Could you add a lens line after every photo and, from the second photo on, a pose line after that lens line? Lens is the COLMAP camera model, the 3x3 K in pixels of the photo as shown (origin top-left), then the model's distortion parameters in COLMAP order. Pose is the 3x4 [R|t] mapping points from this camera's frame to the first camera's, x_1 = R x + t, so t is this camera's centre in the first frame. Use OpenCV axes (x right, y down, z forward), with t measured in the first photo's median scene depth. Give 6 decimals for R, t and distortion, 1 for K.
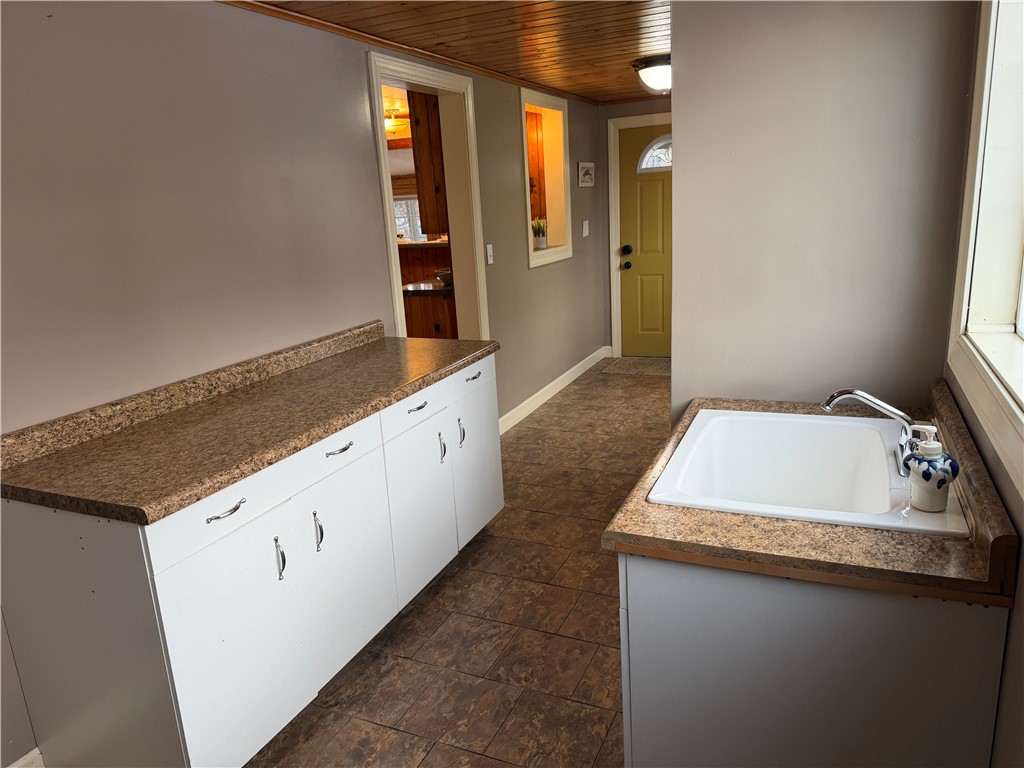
lens RADIAL K [[713.3, 0, 508.3], [0, 713.3, 387.4], [0, 0, 1]] dist [0.076096, -0.103050]
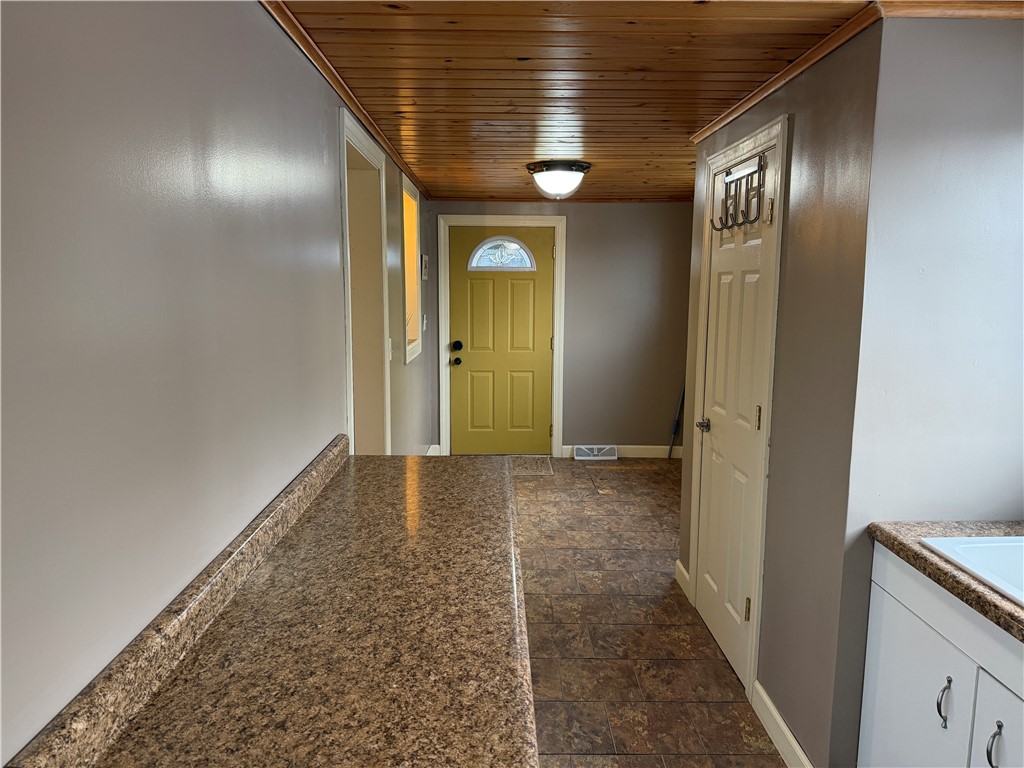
lens RADIAL K [[713.3, 0, 513.6], [0, 713.3, 382.1], [0, 0, 1]] dist [0.076096, -0.103050]
pose [[0.904194, 0.005581, 0.427086, -0.276667], [0.049877, 0.991694, -0.118555, -0.038793], [-0.424200, 0.128499, 0.896405, 0.170108]]
